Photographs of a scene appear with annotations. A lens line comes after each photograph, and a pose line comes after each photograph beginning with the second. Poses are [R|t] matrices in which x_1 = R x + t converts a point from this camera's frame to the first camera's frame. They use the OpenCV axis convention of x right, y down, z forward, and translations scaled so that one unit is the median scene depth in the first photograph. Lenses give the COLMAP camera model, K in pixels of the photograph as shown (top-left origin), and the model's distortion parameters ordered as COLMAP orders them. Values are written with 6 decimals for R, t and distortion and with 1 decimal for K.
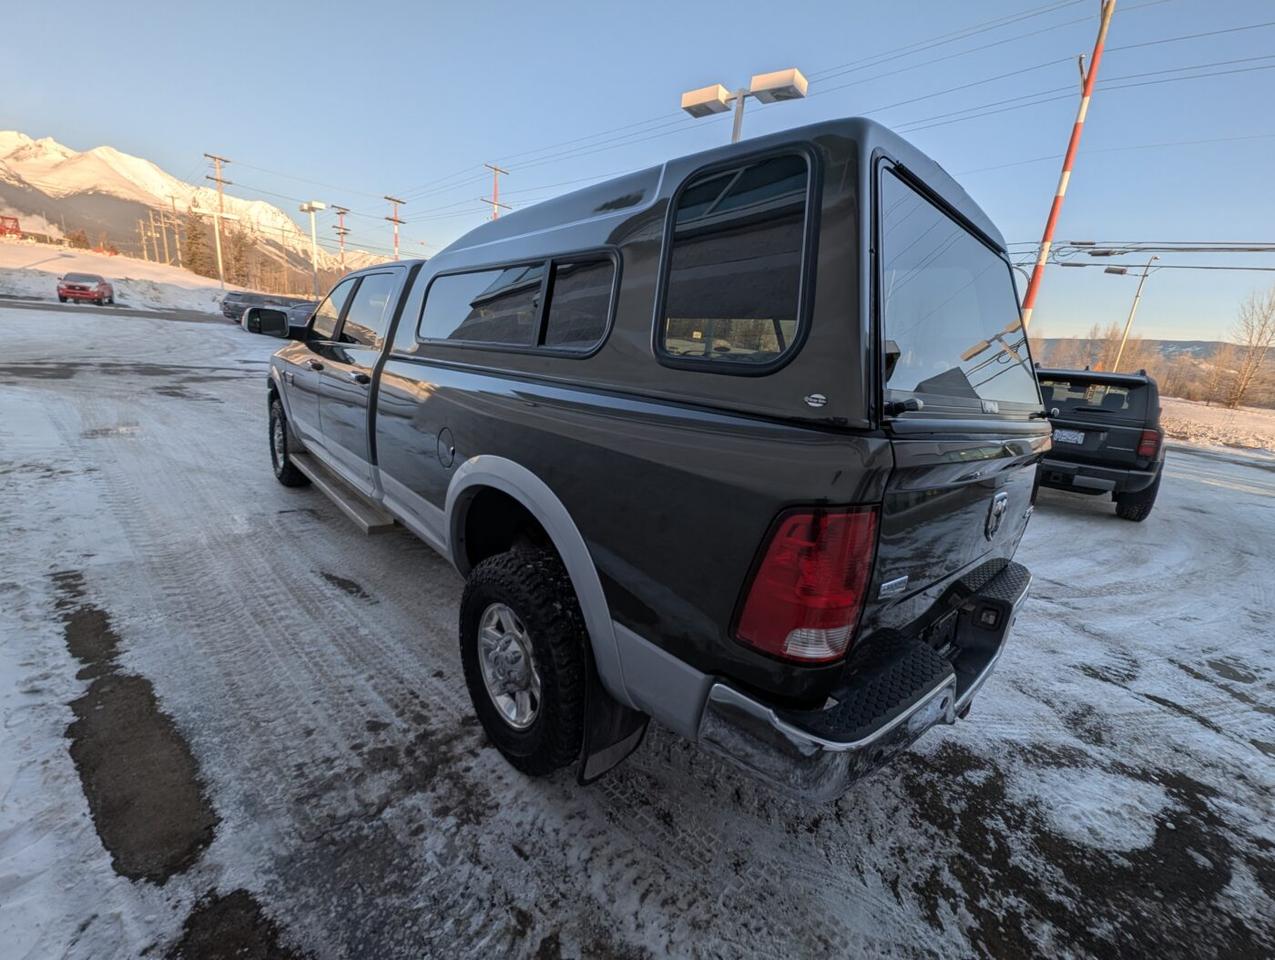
lens RADIAL K [[516.7, 0, 634.7], [0, 516.7, 483.6], [0, 0, 1]] dist [0.001514, -0.000106]
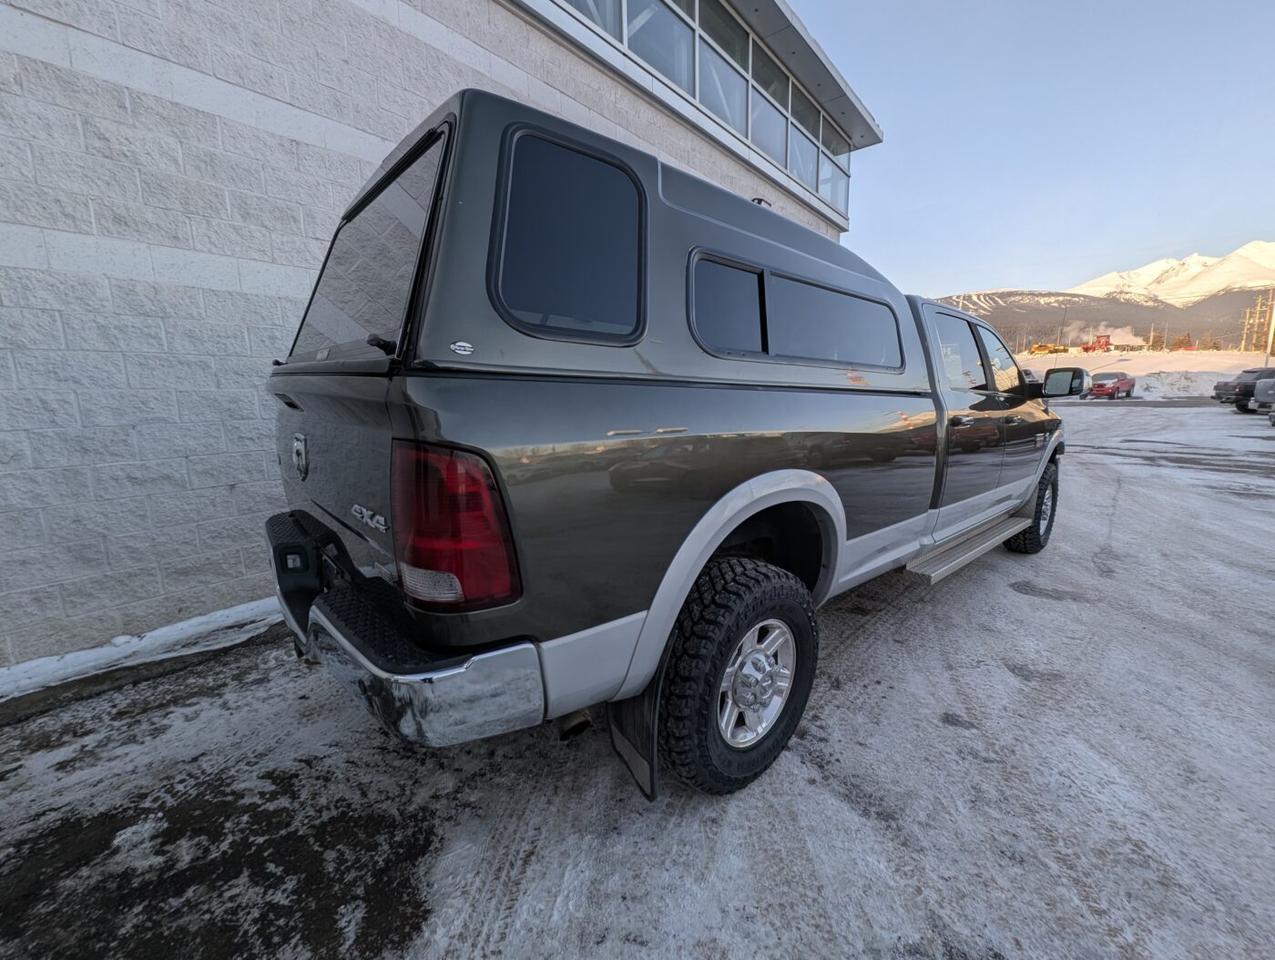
lens RADIAL K [[516.7, 0, 636.1], [0, 516.7, 484.0], [0, 0, 1]] dist [0.001514, -0.000106]
pose [[-0.010792, 0.074277, -0.997179, 1.520781], [-0.249461, 0.965506, 0.074618, -0.111355], [0.968325, 0.249563, 0.008110, 1.454720]]
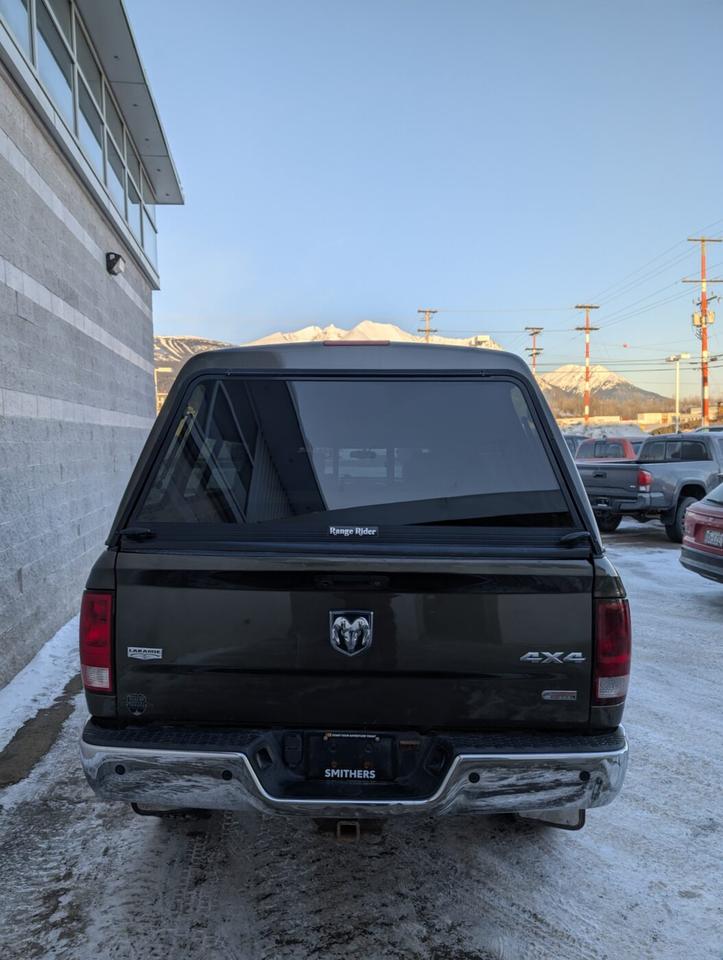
lens RADIAL K [[683.9, 0, 348.4], [0, 683.9, 481.9], [0, 0, 1]] dist [0.012916, -0.008554]
pose [[0.716017, -0.068382, -0.694725, 1.482086], [-0.099095, 0.975156, -0.198117, 0.039667], [0.691014, 0.210698, 0.691452, -0.037369]]
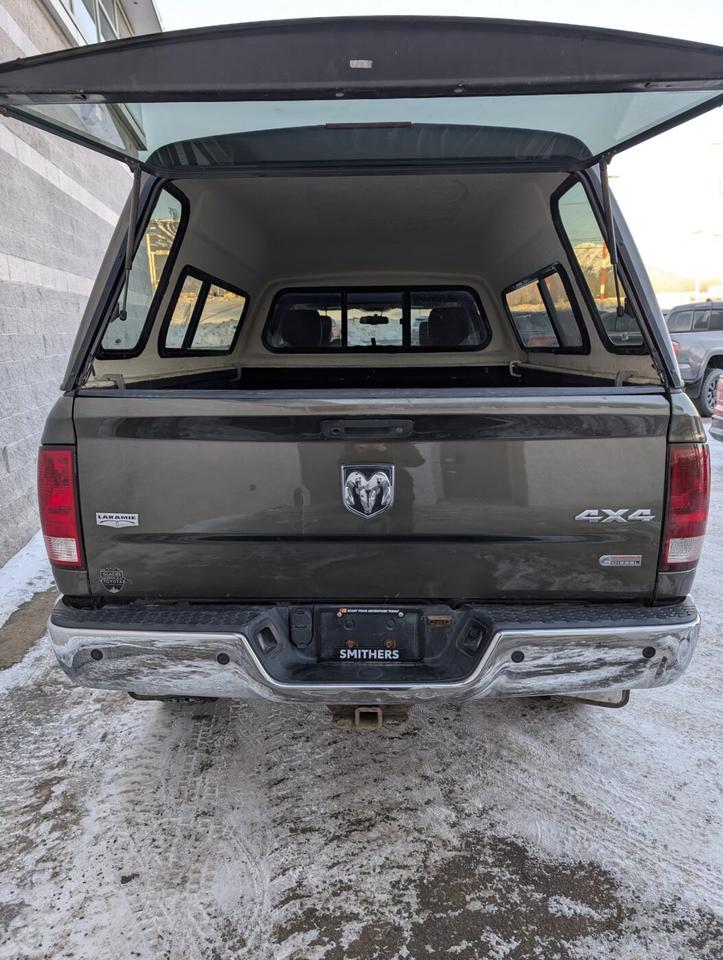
lens RADIAL K [[683.9, 0, 358.8], [0, 683.9, 479.1], [0, 0, 1]] dist [0.012916, -0.008554]
pose [[0.716181, 0.029318, -0.697299, 1.296866], [-0.081633, 0.995778, -0.041976, 0.086835], [0.693124, 0.086985, 0.715550, 0.149749]]
